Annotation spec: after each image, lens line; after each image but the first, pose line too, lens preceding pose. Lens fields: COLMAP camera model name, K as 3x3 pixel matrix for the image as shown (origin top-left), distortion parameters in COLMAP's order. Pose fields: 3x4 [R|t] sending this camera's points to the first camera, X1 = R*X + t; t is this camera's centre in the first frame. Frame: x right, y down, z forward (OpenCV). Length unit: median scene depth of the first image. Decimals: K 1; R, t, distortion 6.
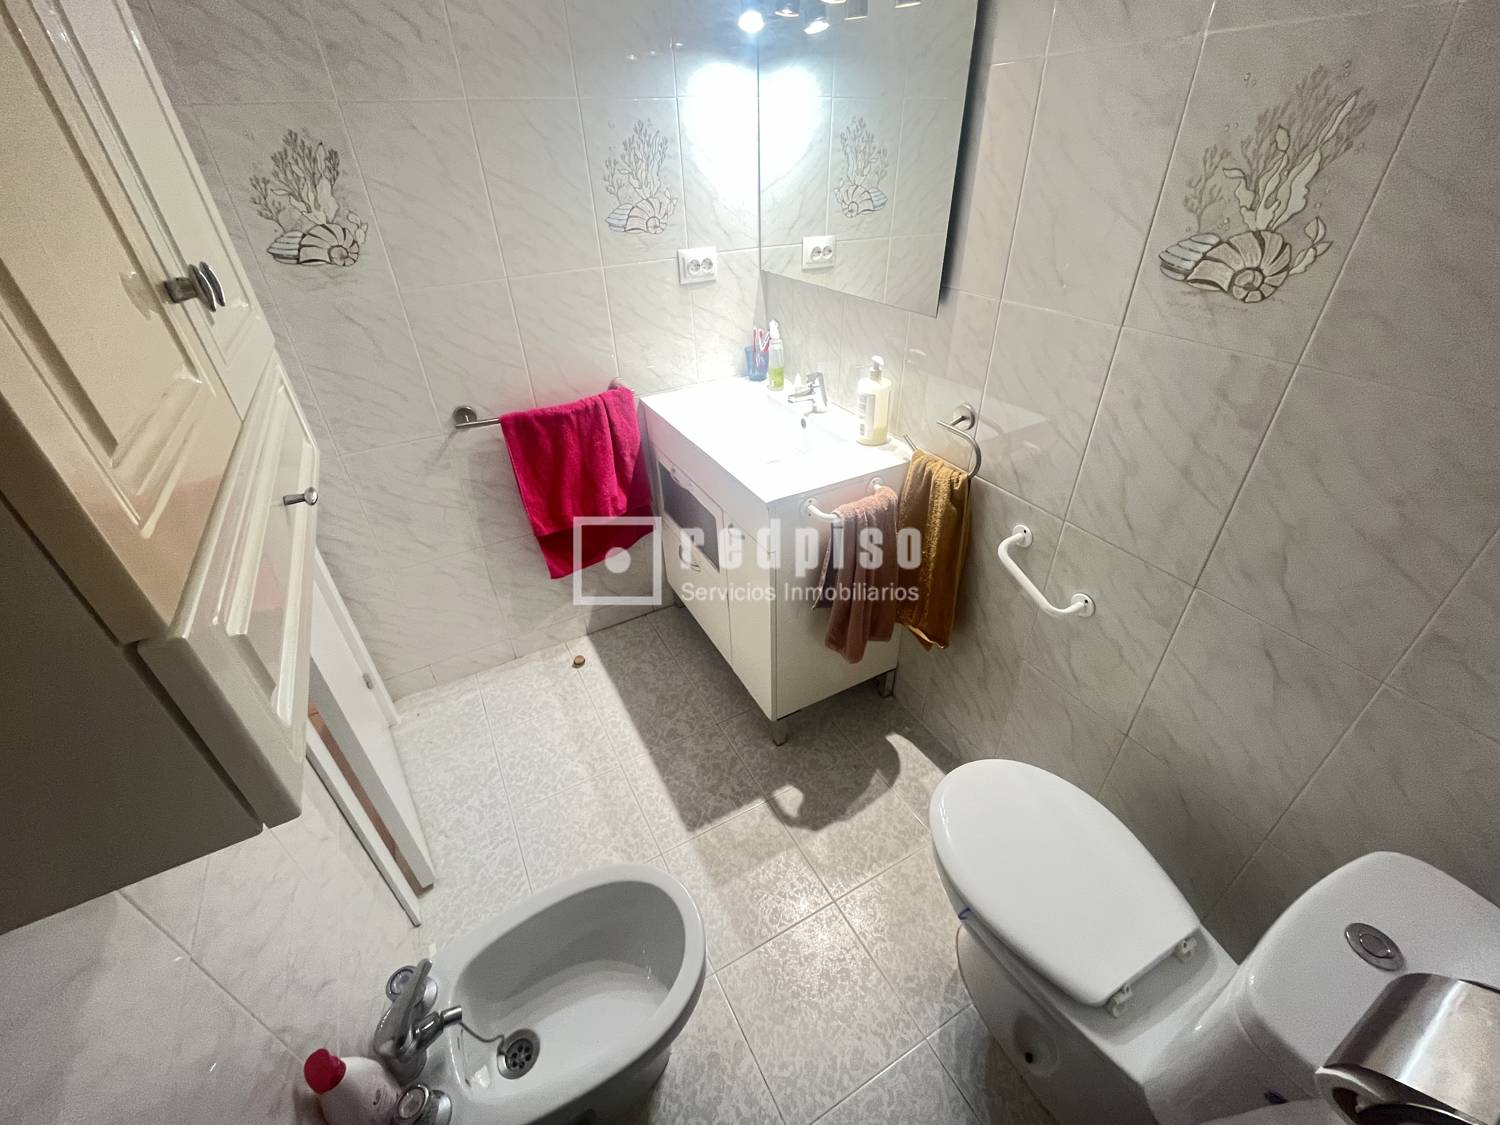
lens RADIAL K [[624.9, 0, 749.0], [0, 624.9, 564.0], [0, 0, 1]] dist [0.000022, 0.000090]
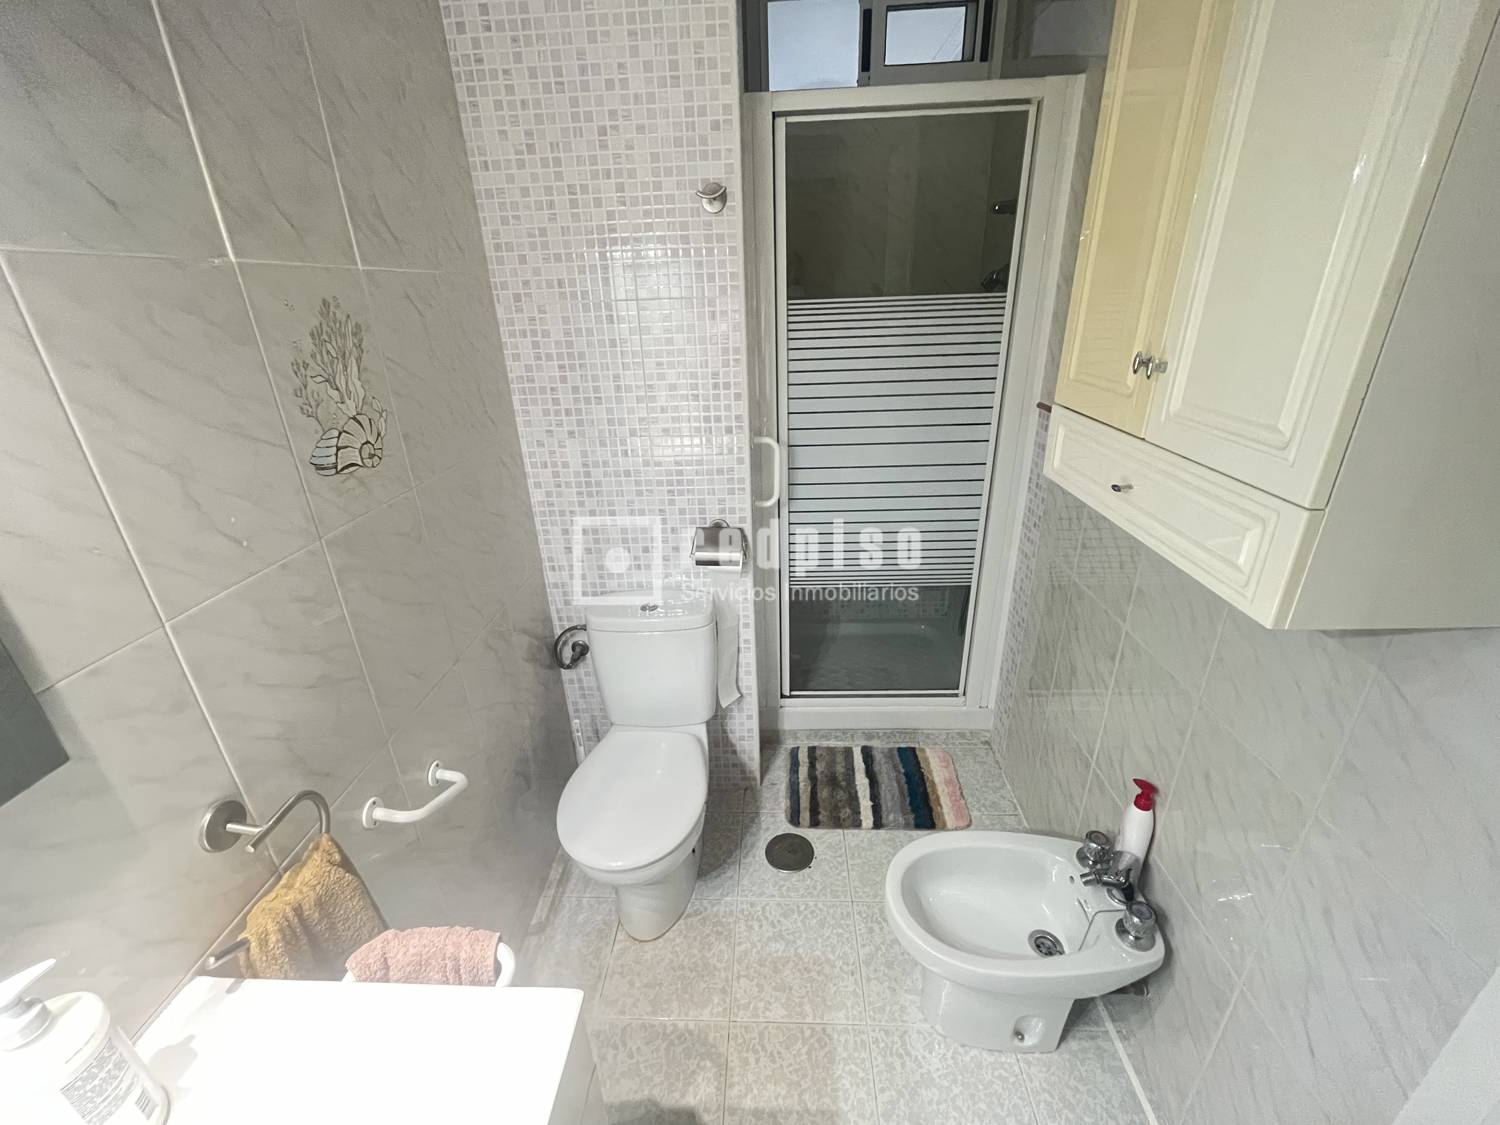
lens RADIAL K [[624.9, 0, 745.7], [0, 624.9, 558.3], [0, 0, 1]] dist [0.000022, 0.000090]
pose [[-0.849588, -0.153411, 0.504643, -0.441302], [0.343156, 0.565821, 0.749727, -0.977454], [-0.400554, 0.810130, -0.428071, 1.375809]]
